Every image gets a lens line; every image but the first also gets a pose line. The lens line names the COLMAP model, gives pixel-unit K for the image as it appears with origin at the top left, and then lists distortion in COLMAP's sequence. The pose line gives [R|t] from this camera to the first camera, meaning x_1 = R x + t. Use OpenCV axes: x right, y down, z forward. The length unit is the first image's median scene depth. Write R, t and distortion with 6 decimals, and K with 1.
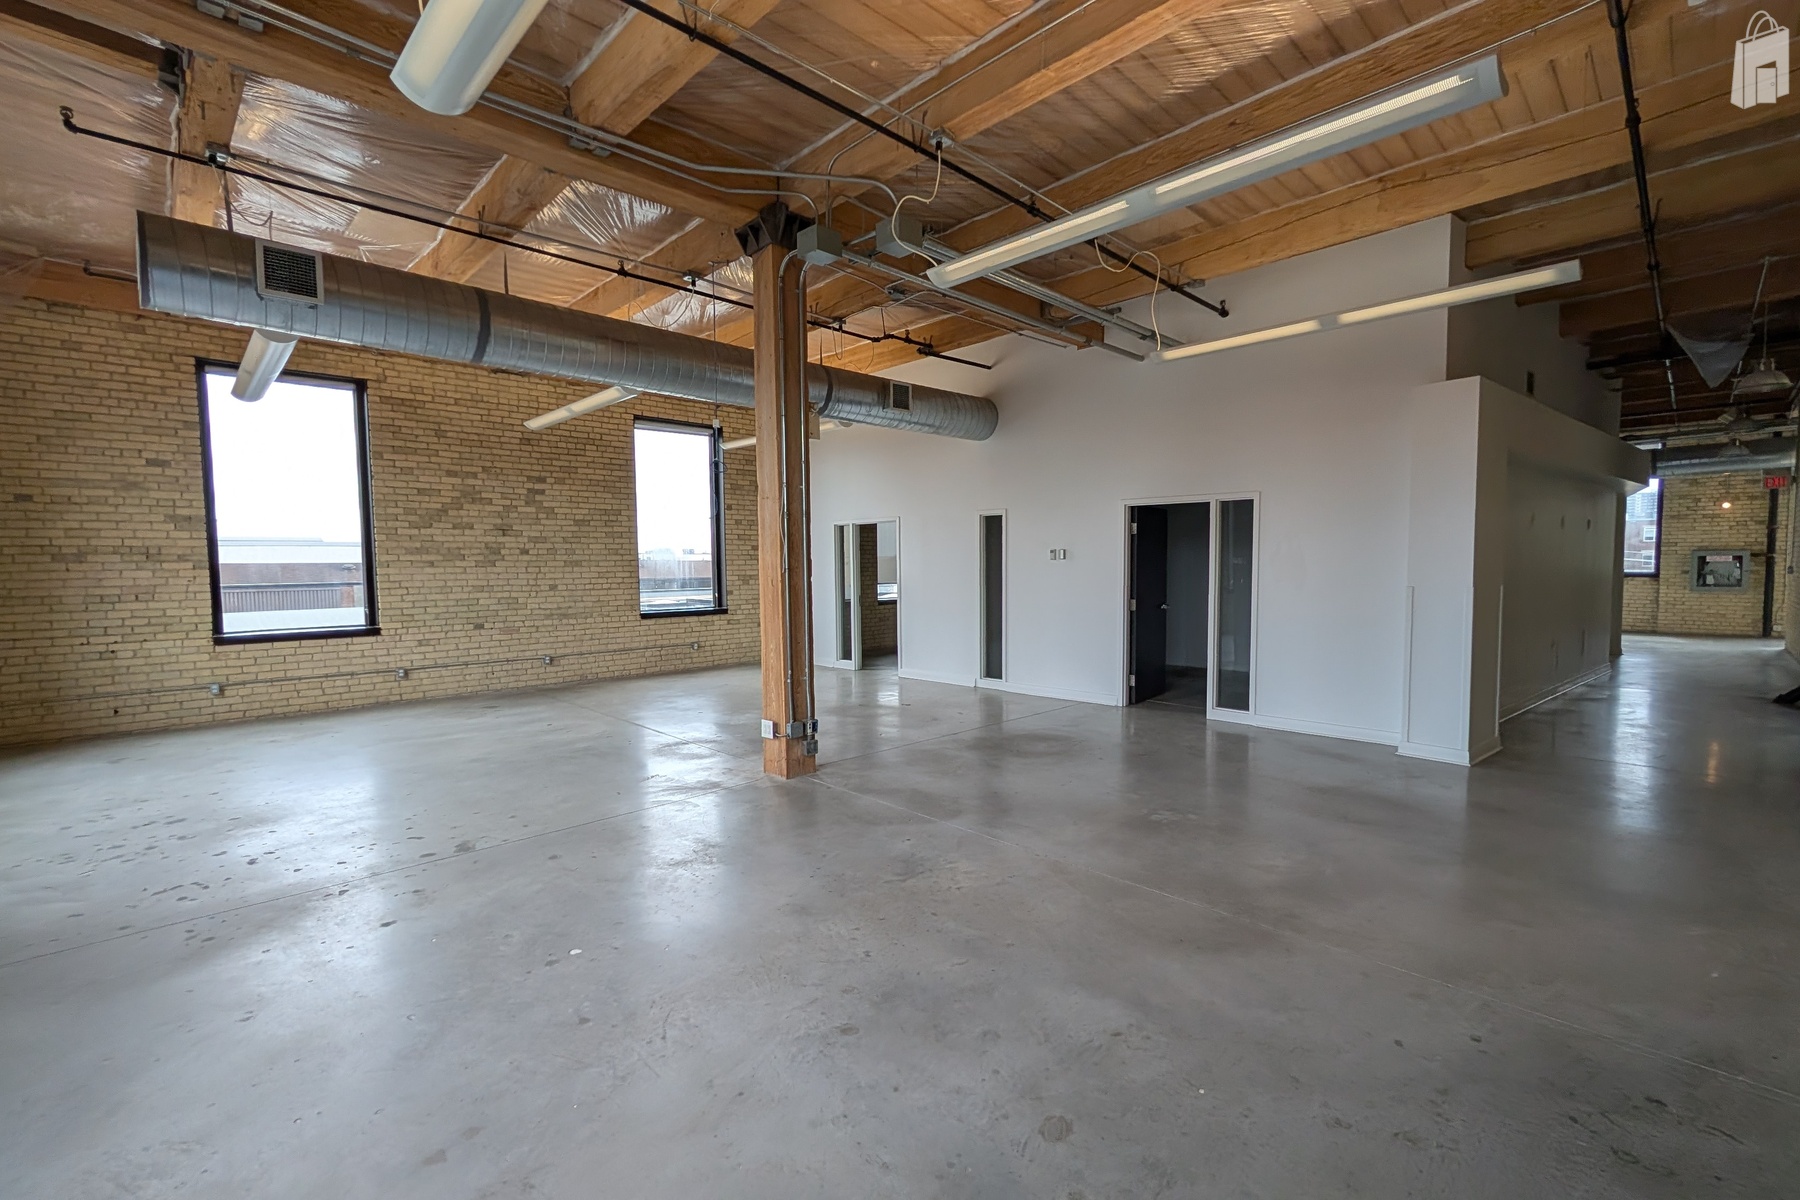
lens RADIAL K [[771.2, 0, 888.4], [0, 771.2, 592.5], [0, 0, 1]] dist [-0.000745, -0.000387]
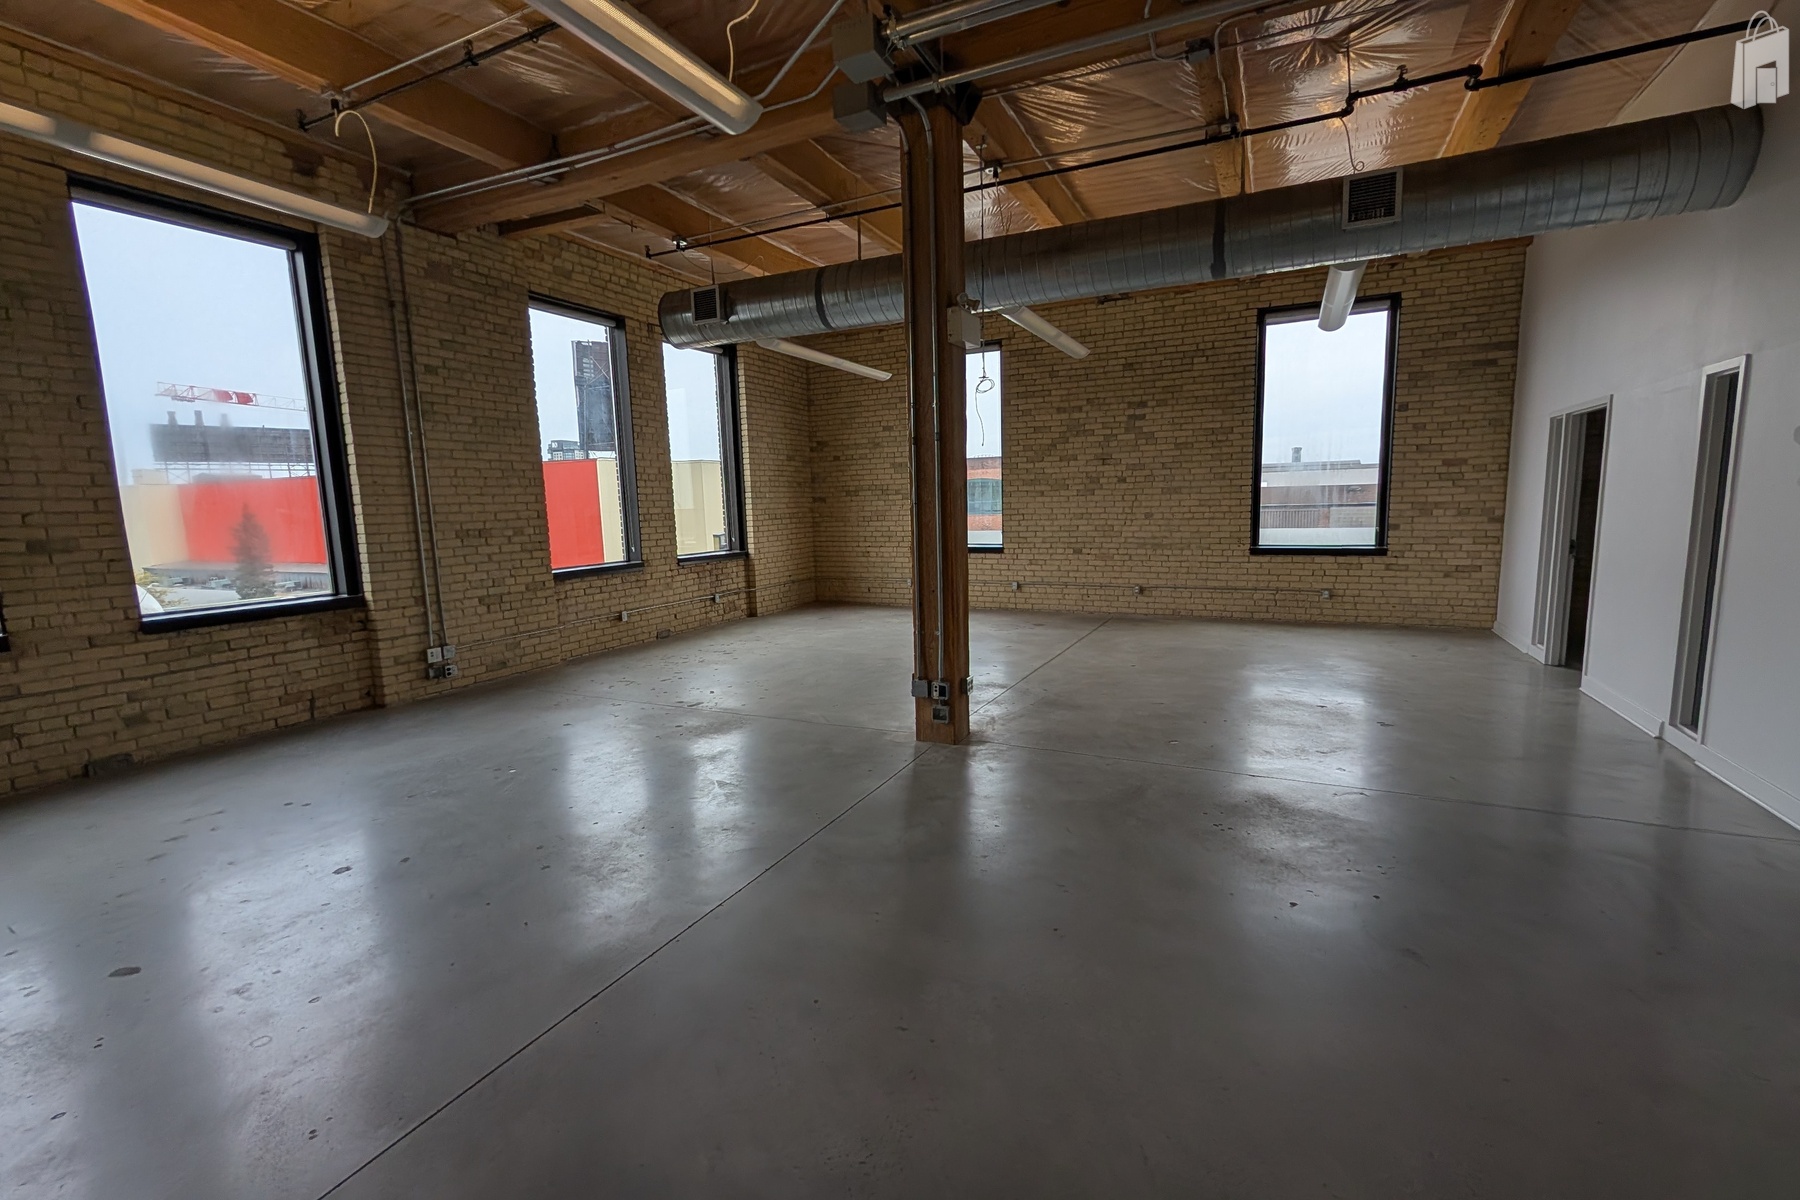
lens RADIAL K [[771.2, 0, 898.9], [0, 771.2, 603.0], [0, 0, 1]] dist [-0.000745, -0.000387]
pose [[0.345285, 0.124859, -0.930155, 0.373058], [-0.014547, 0.991704, 0.127720, -0.017312], [0.938385, -0.030569, 0.344237, 0.365384]]
